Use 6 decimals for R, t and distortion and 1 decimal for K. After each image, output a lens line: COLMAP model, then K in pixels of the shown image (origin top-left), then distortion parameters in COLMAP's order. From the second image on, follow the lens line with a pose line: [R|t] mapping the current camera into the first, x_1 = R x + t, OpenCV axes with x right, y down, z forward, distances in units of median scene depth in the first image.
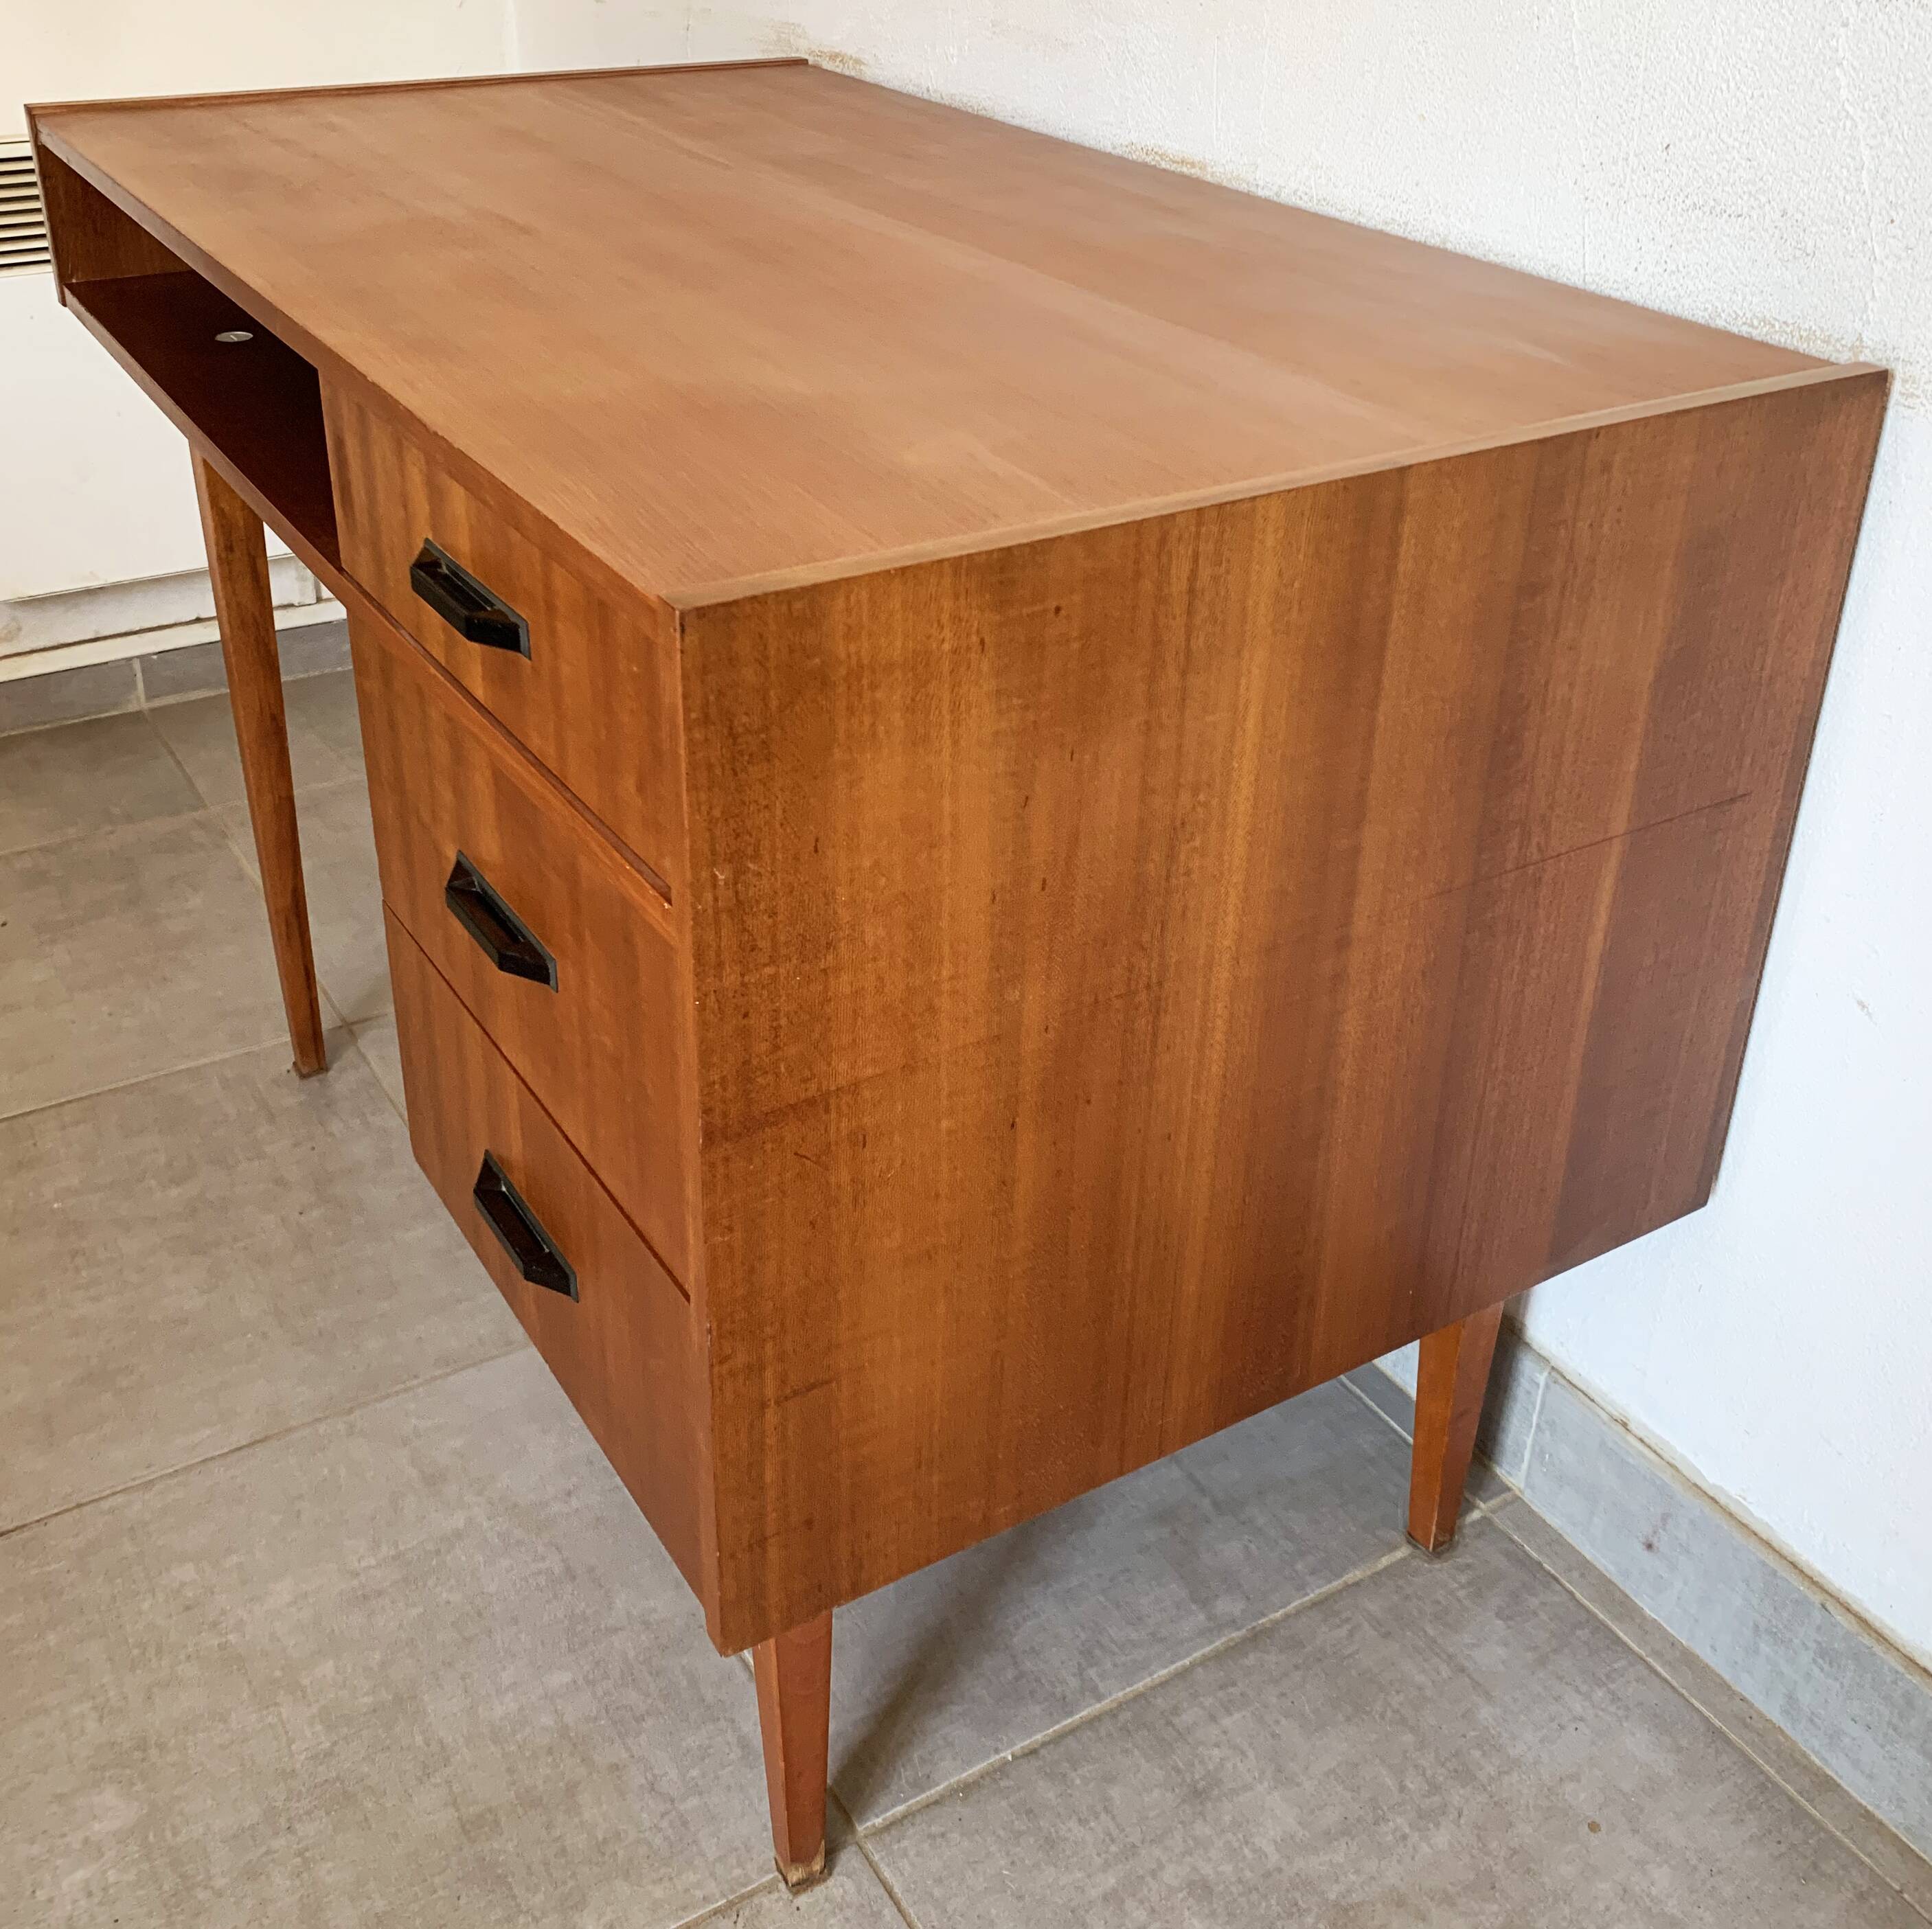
lens RADIAL K [[2133.0, 0, 998.7], [0, 2133.0, 800.6], [0, 0, 1]] dist [0.006316, 0.000000]
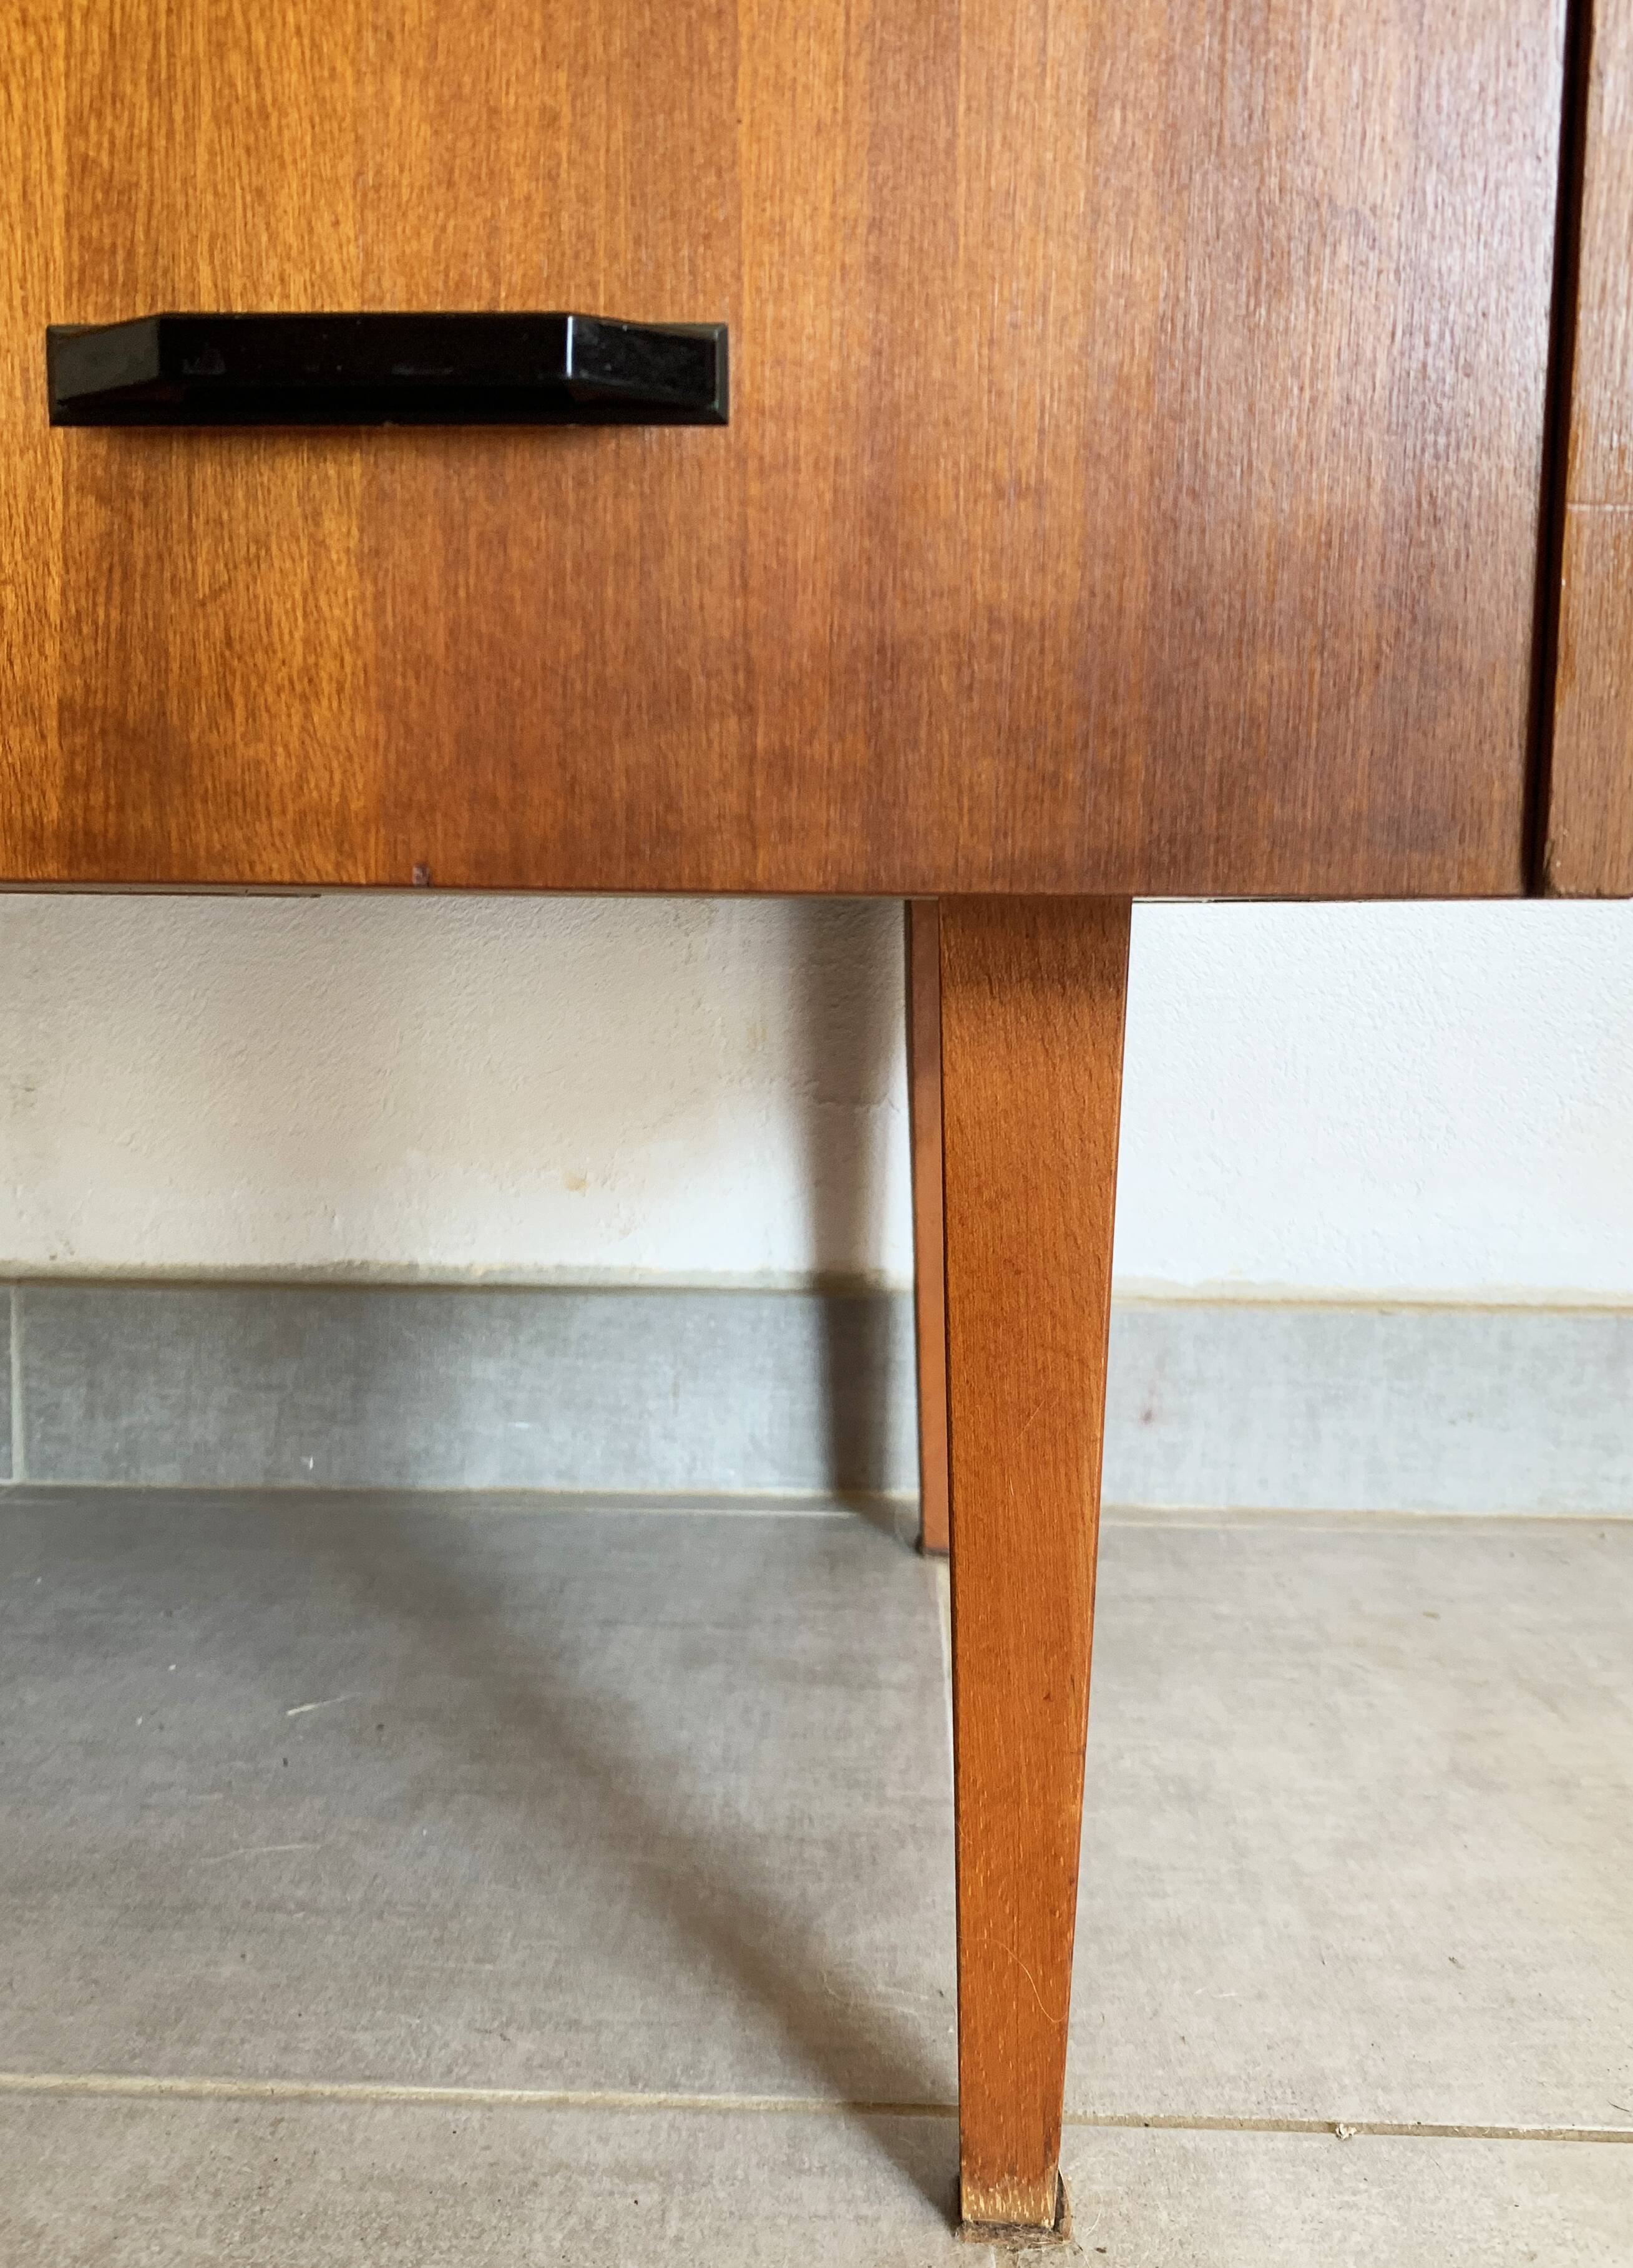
lens RADIAL K [[1924.8, 0, 830.5], [0, 1924.8, 1126.6], [0, 0, 1]] dist [0.053579, -0.080589]
pose [[0.556212, -0.111178, 0.823570, -0.395510], [0.379652, 0.915547, -0.132810, 0.332511], [-0.739251, 0.386541, 0.551447, 0.712631]]
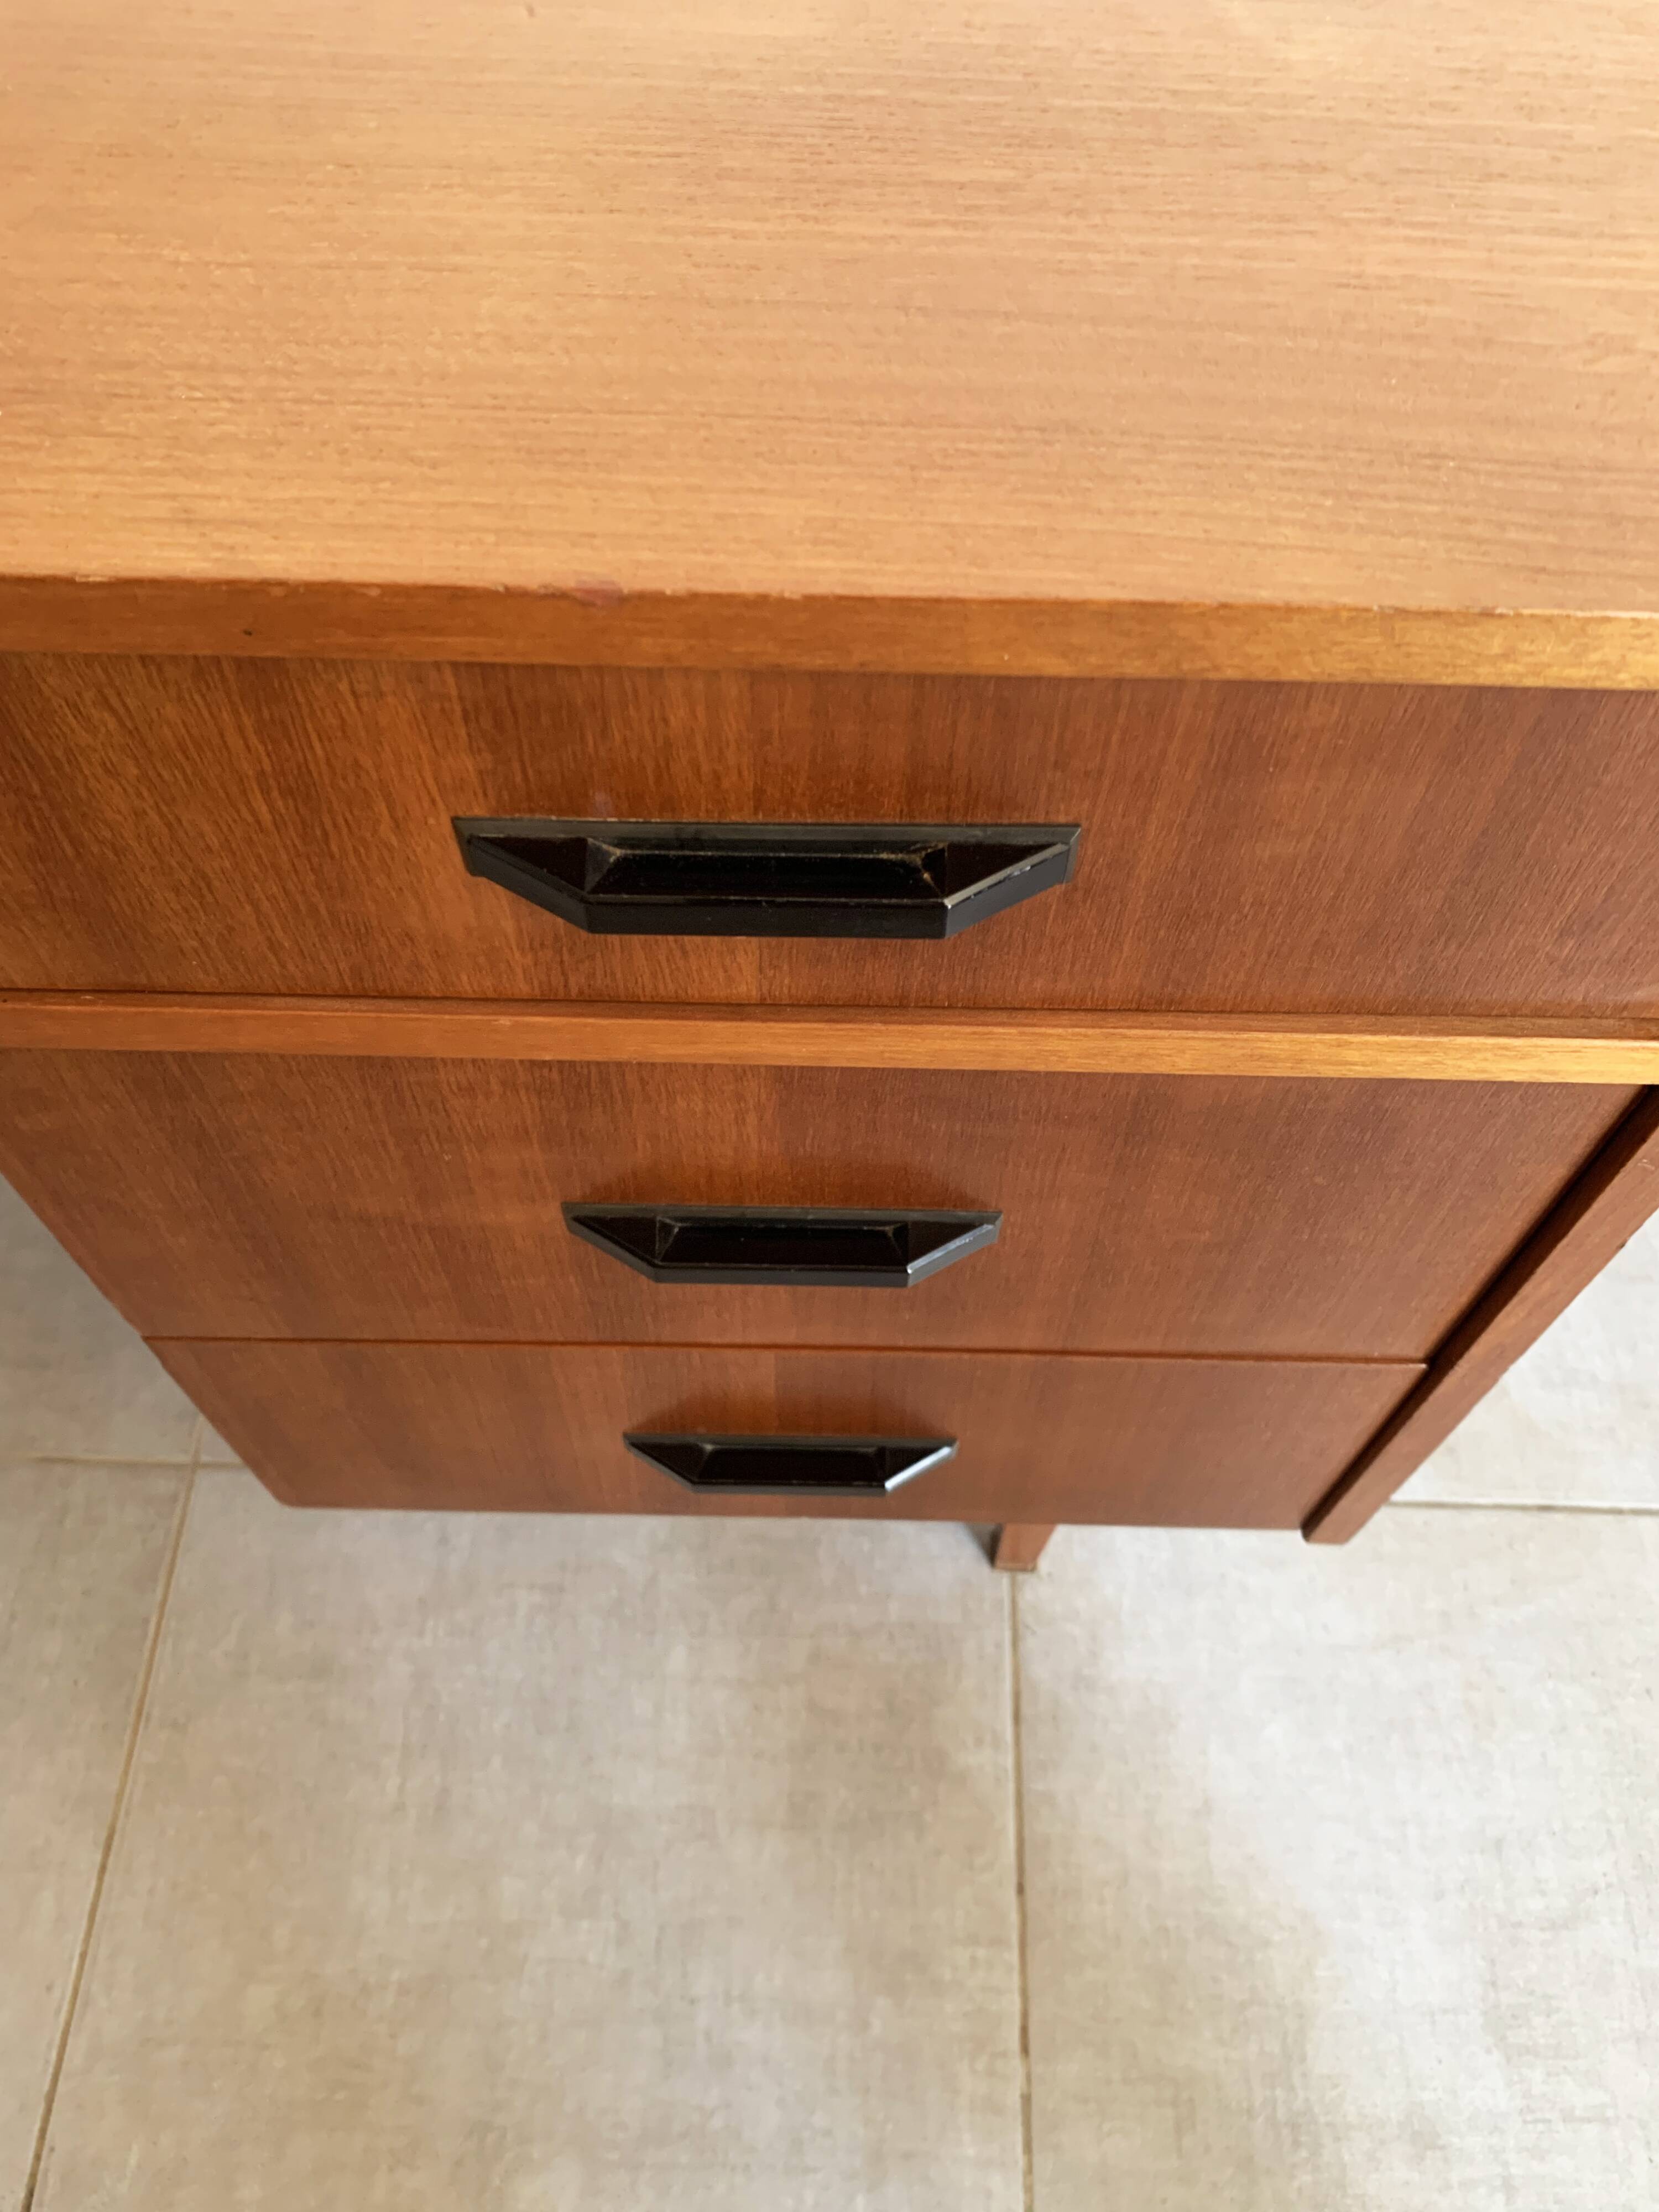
lens RADIAL K [[1720.6, 0, 819.5], [0, 1720.6, 1068.2], [0, 0, 1]] dist [-0.010581, 0.017918]
pose [[0.555678, -0.718628, 0.418085, -0.317185], [0.383264, 0.667667, 0.638224, -0.218708], [-0.737787, -0.194410, 0.646432, 0.562256]]
